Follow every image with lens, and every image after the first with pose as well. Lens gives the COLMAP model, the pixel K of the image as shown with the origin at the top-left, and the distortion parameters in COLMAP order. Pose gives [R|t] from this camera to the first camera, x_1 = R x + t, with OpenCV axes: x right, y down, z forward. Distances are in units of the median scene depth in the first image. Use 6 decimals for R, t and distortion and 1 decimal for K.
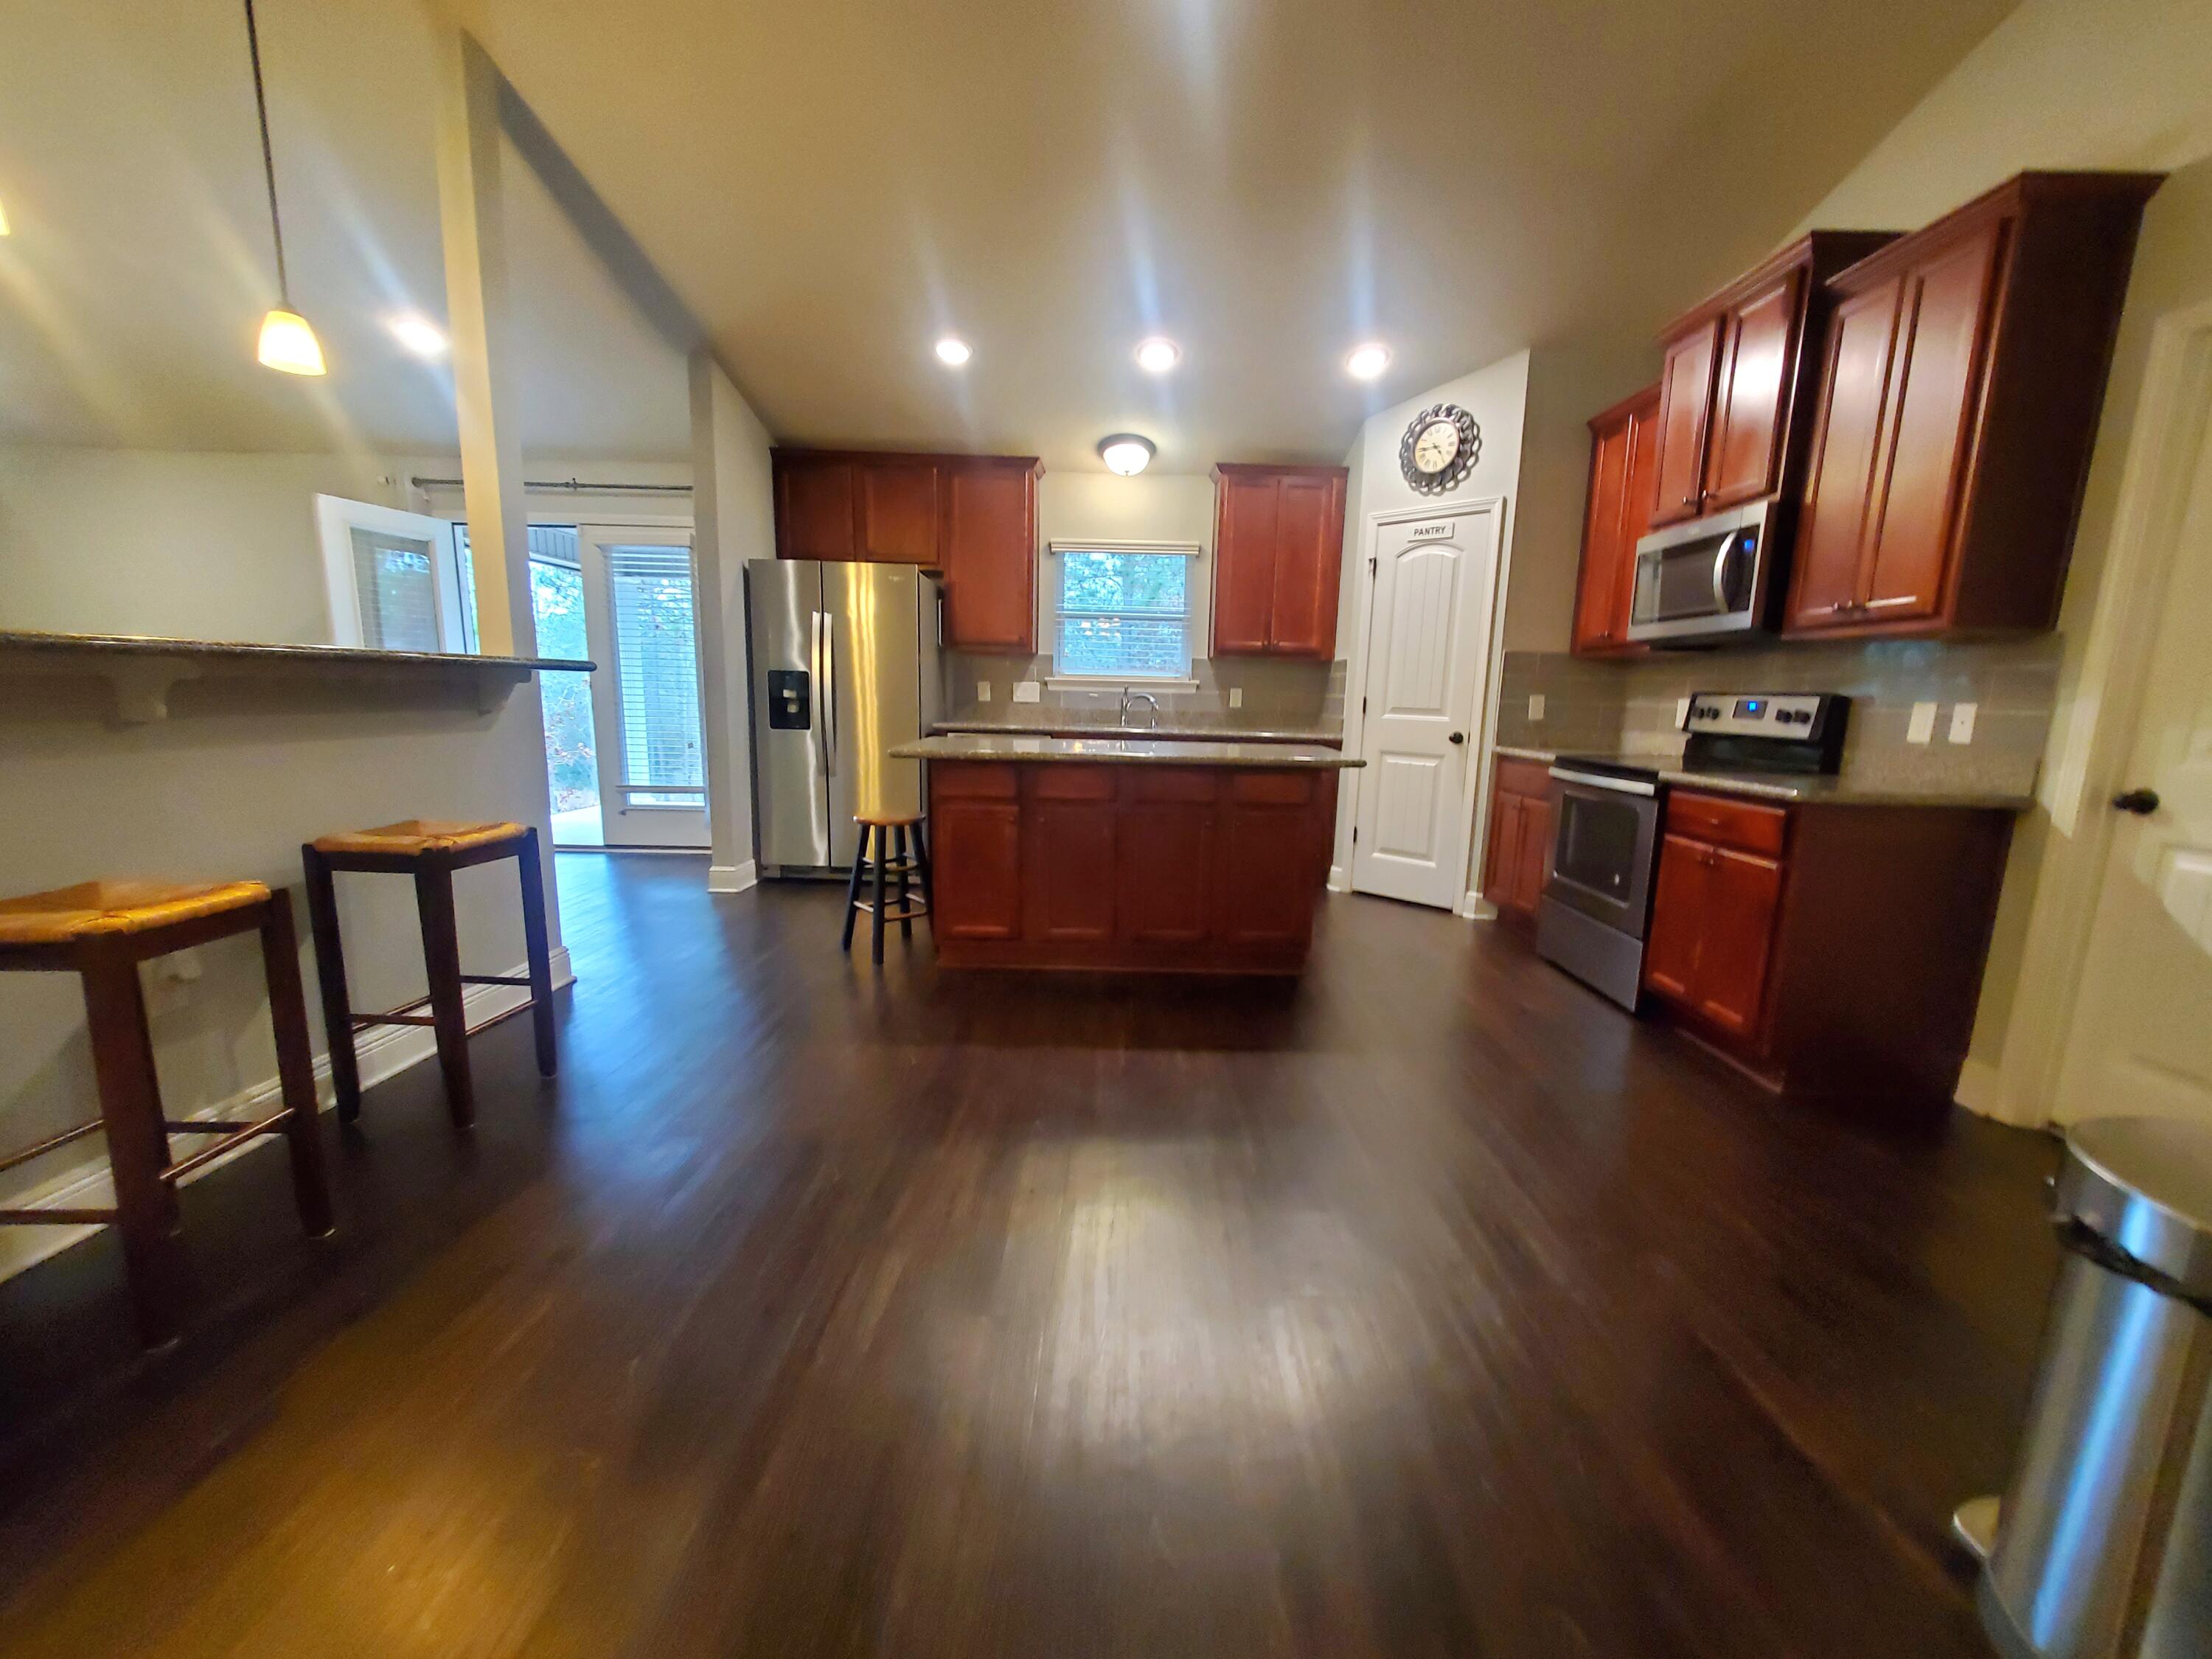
lens RADIAL K [[873.4, 0, 1131.5], [0, 873.4, 845.2], [0, 0, 1]] dist [0.000181, -0.000371]
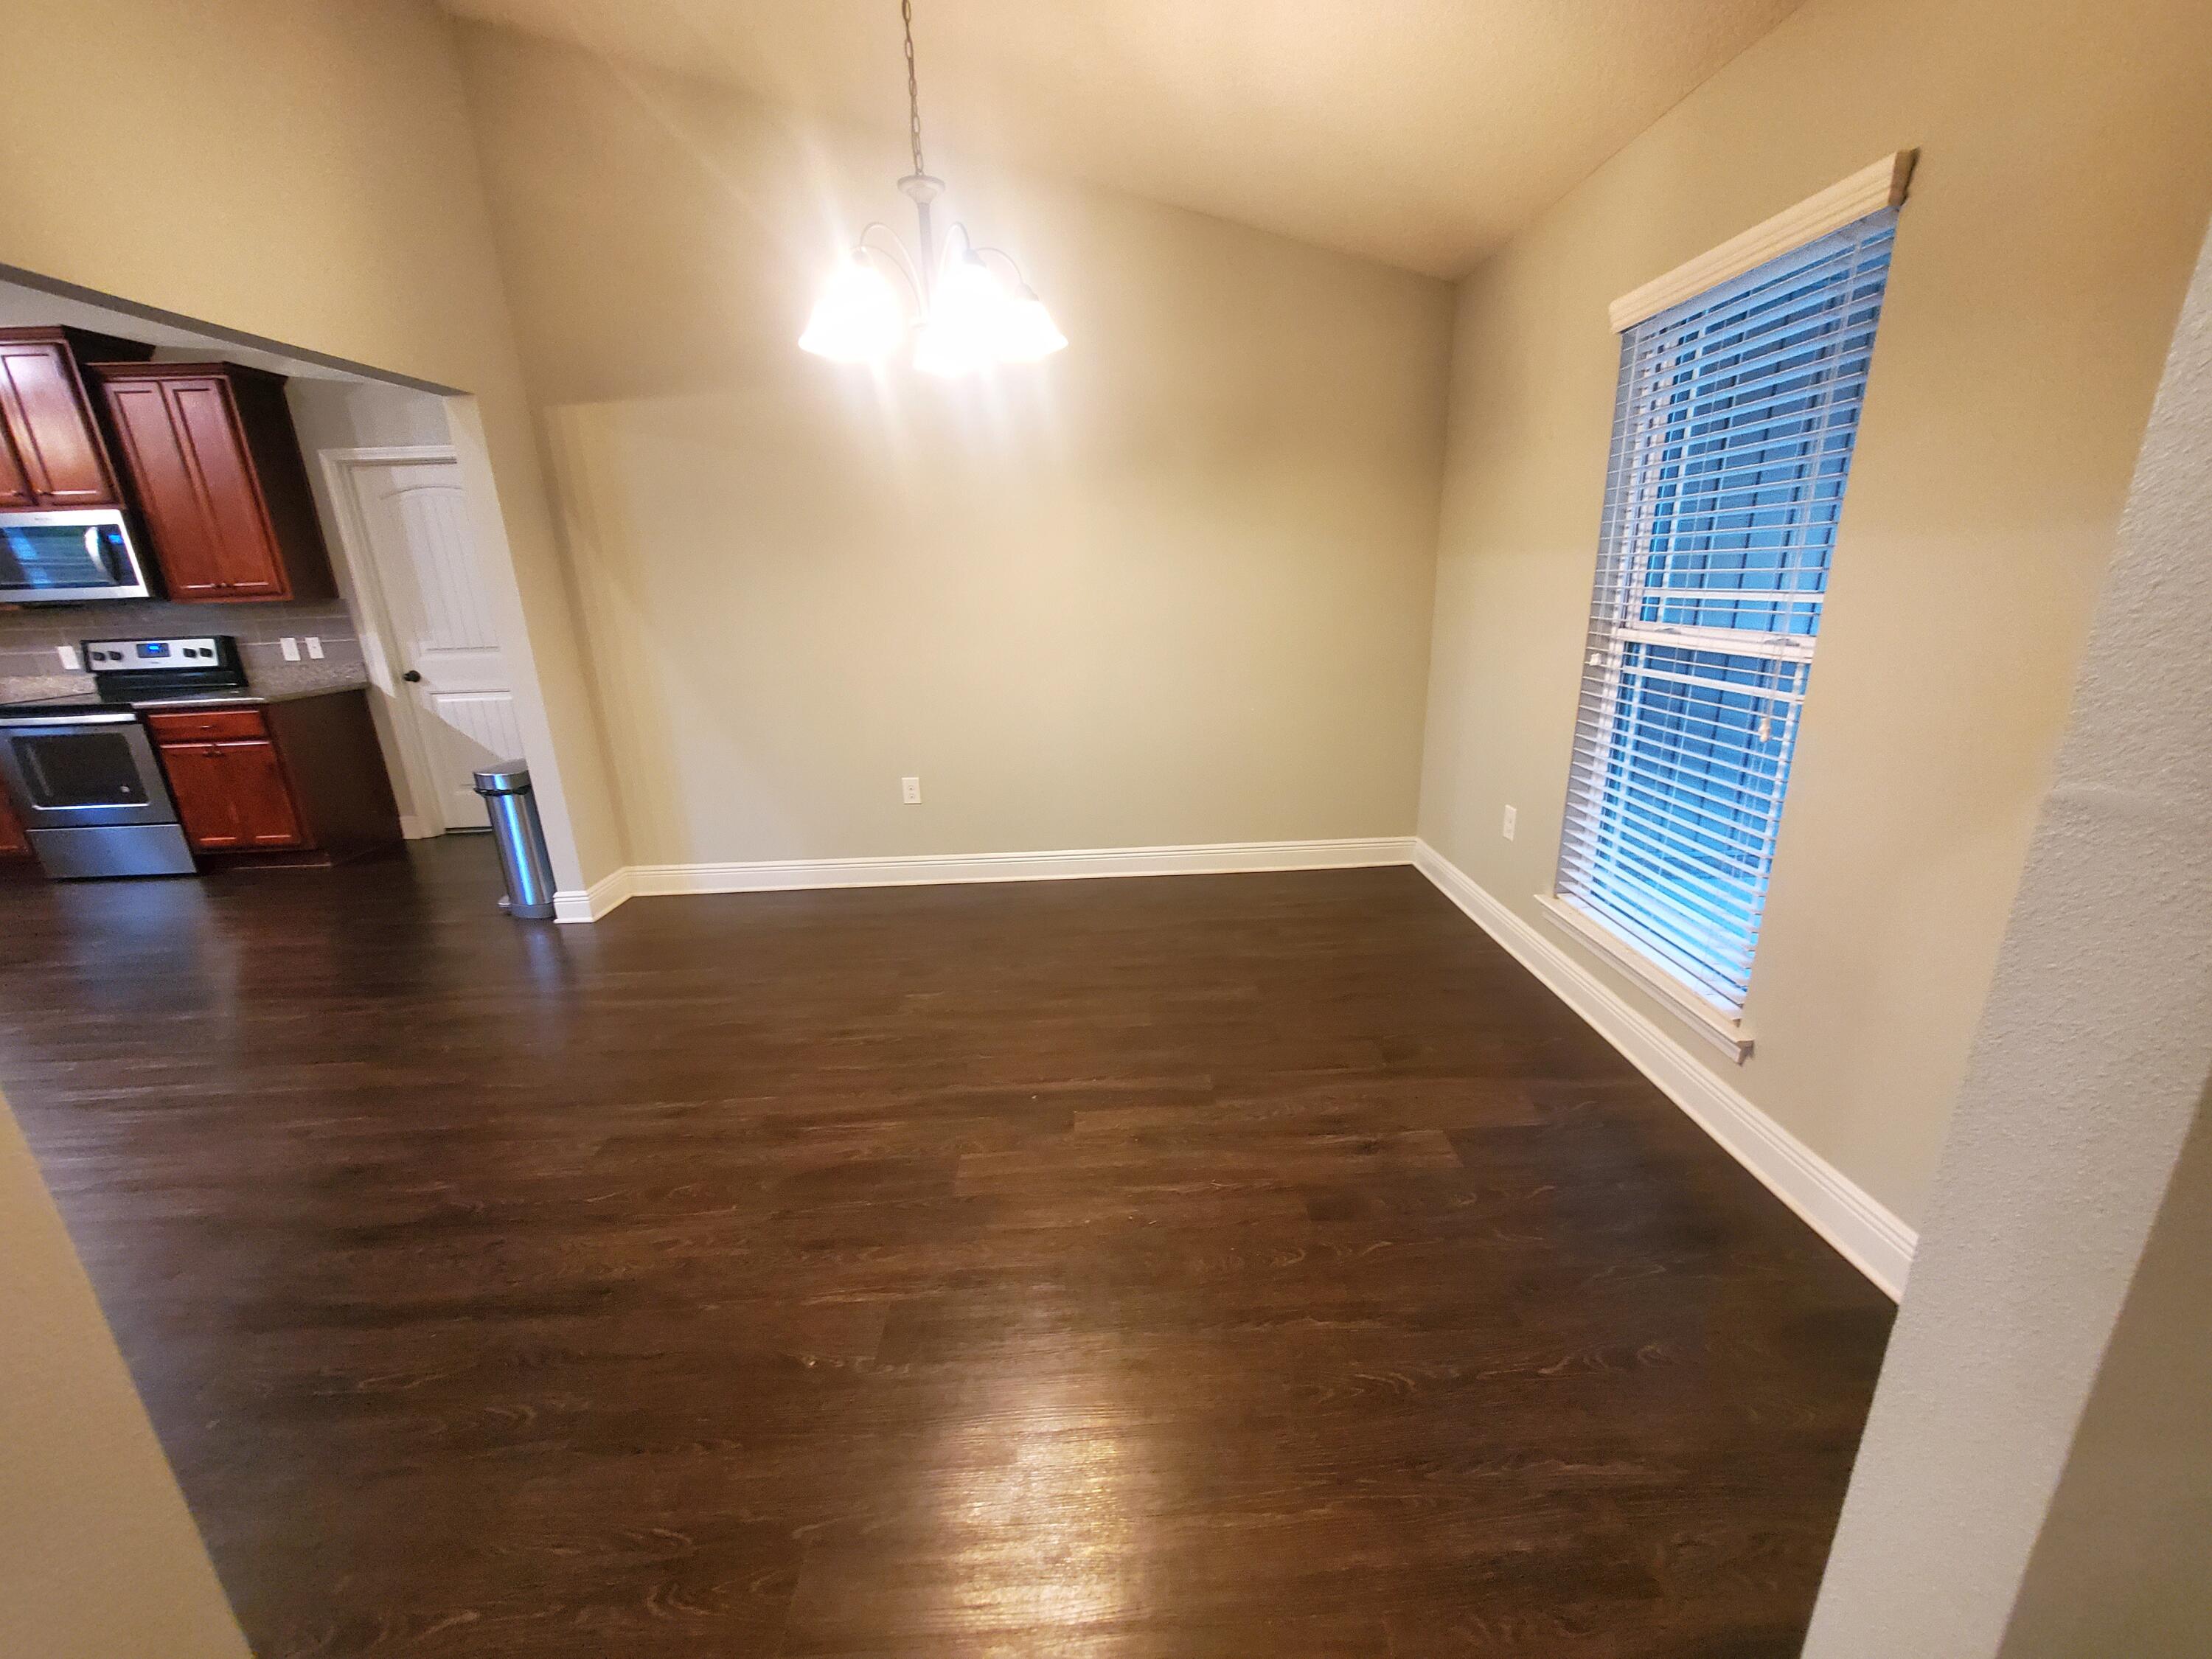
lens RADIAL K [[885.1, 0, 1138.3], [0, 885.1, 847.9], [0, 0, 1]] dist [-0.011661, -0.000266]
pose [[-0.038007, -0.320028, 0.946645, -0.579462], [0.199888, 0.925749, 0.320989, 0.002909], [-0.979081, 0.201423, 0.028785, -0.387956]]
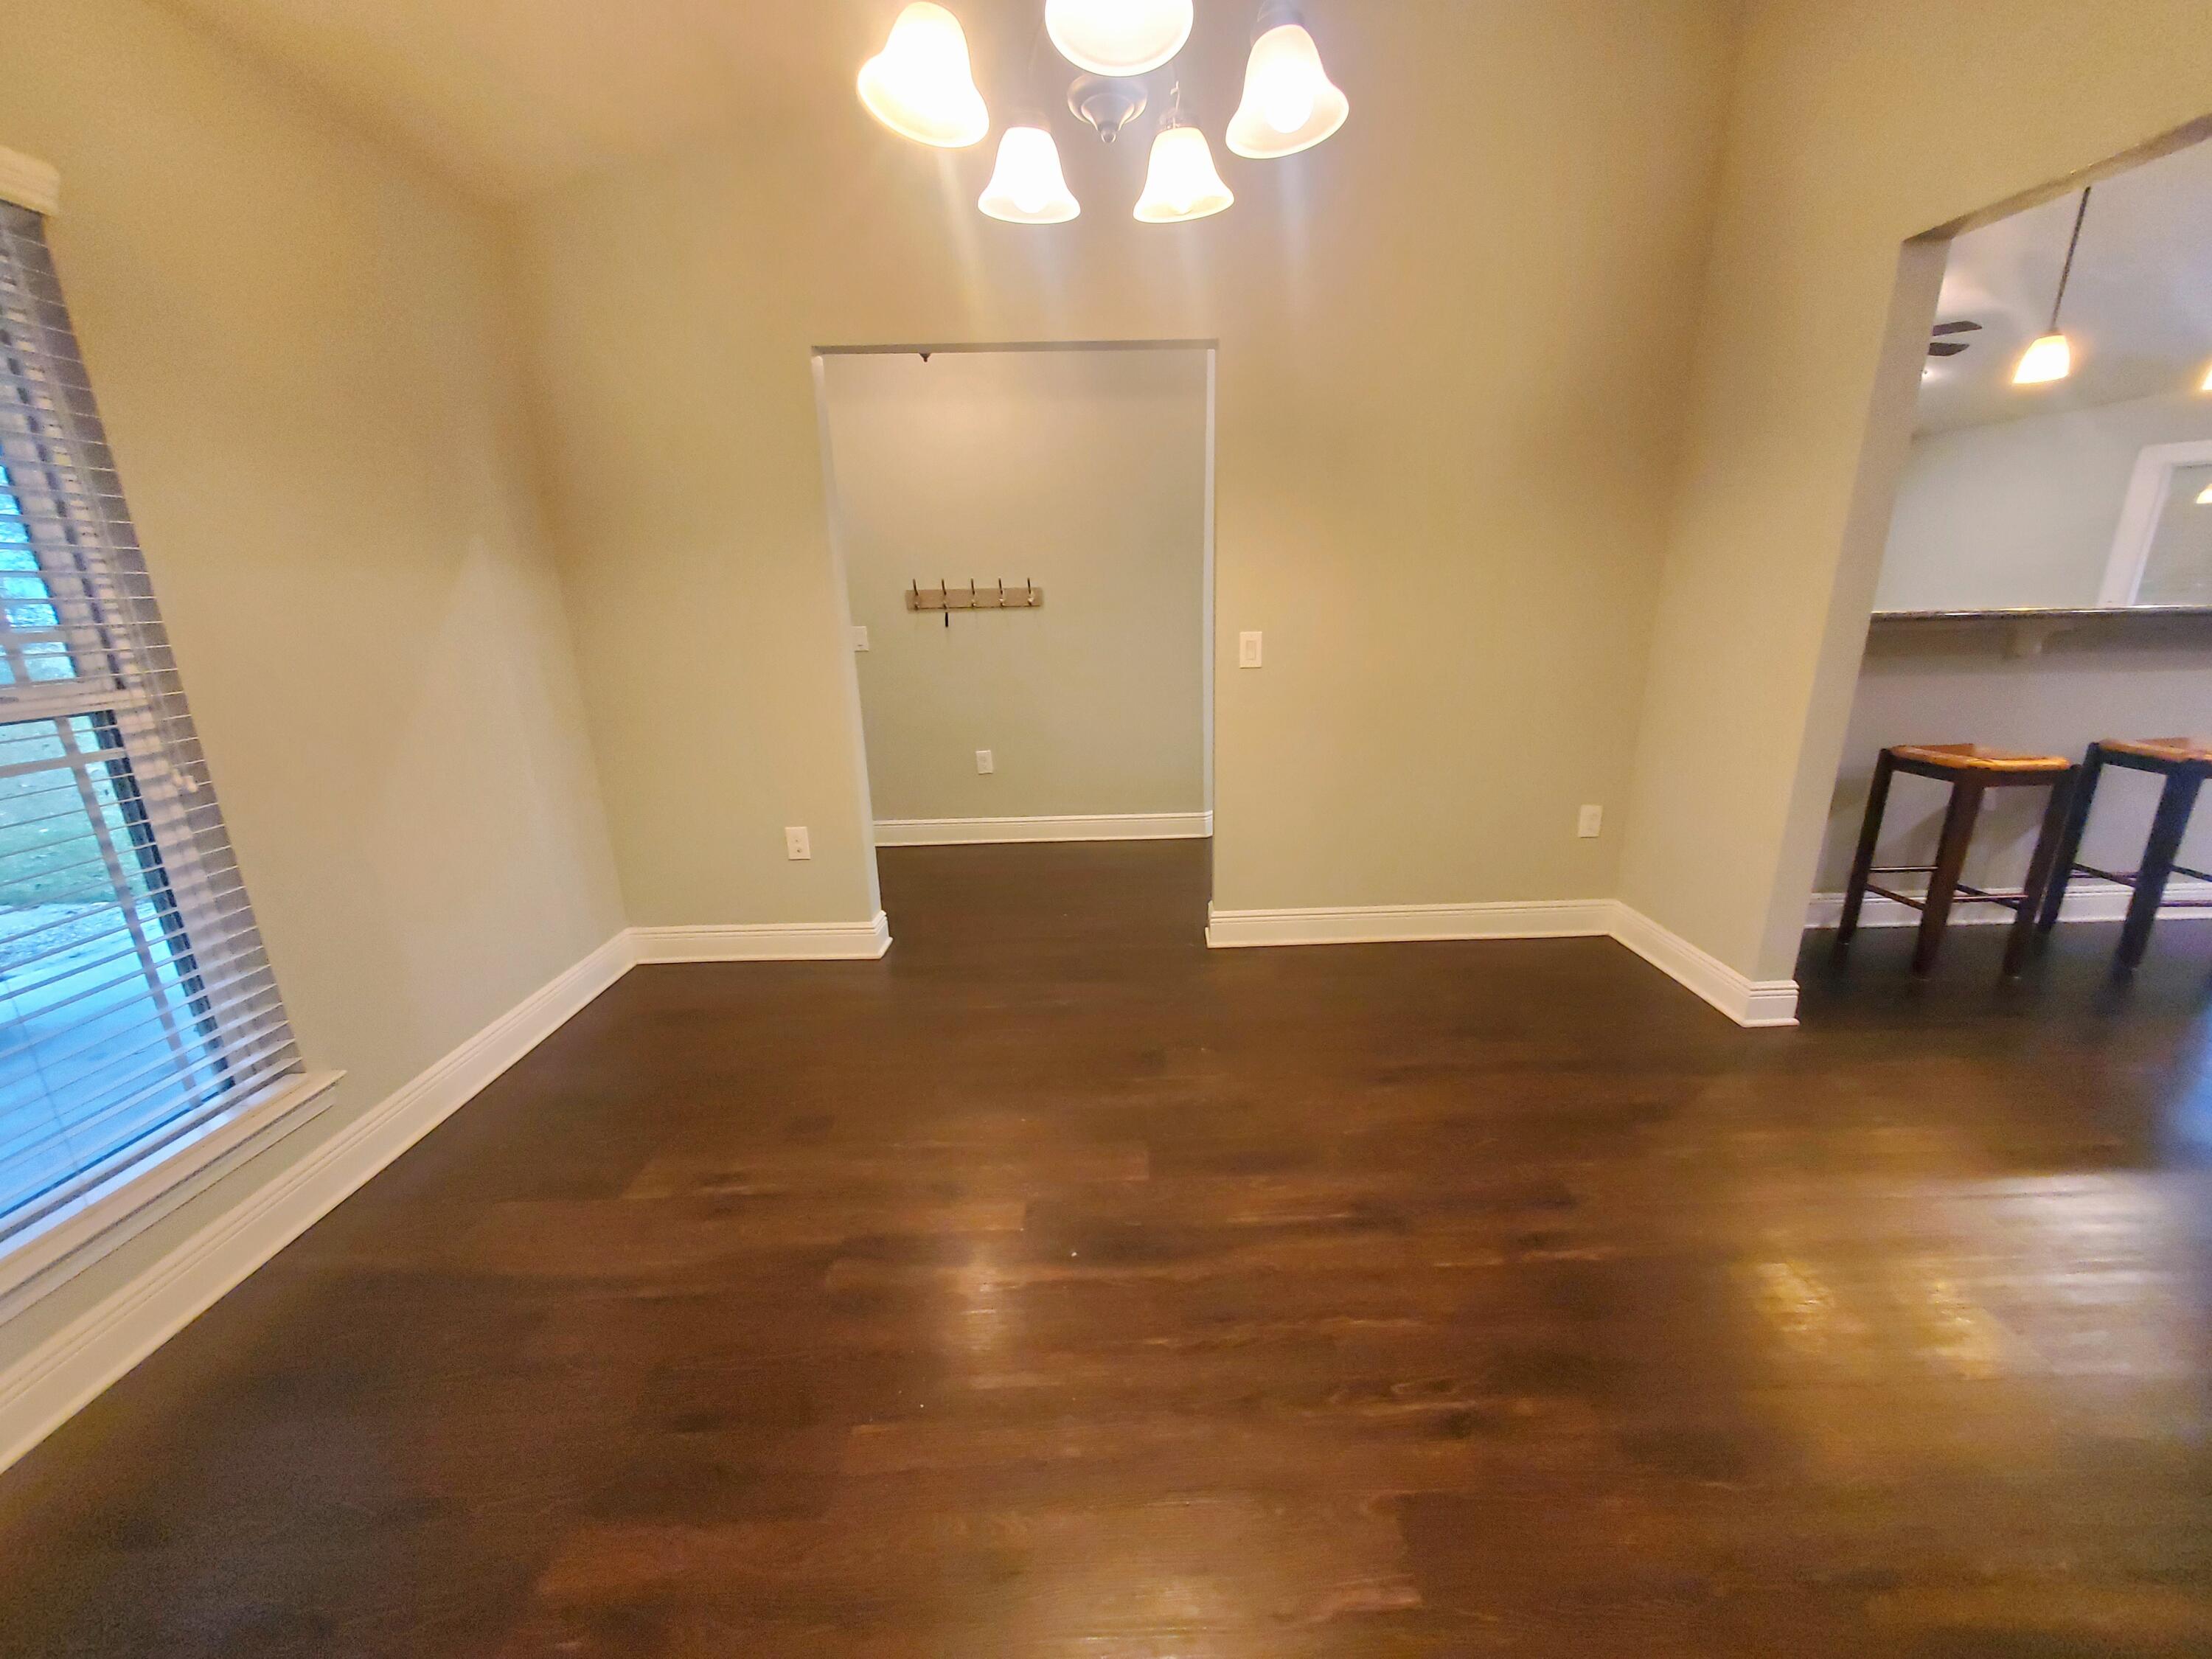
lens RADIAL K [[873.4, 0, 1131.5], [0, 873.4, 845.2], [0, 0, 1]] dist [0.000181, -0.000371]
pose [[0.013982, 0.255015, -0.966836, 0.230723], [-0.154560, 0.955860, 0.249885, 0.021954], [0.987884, 0.145940, 0.052780, -0.300883]]
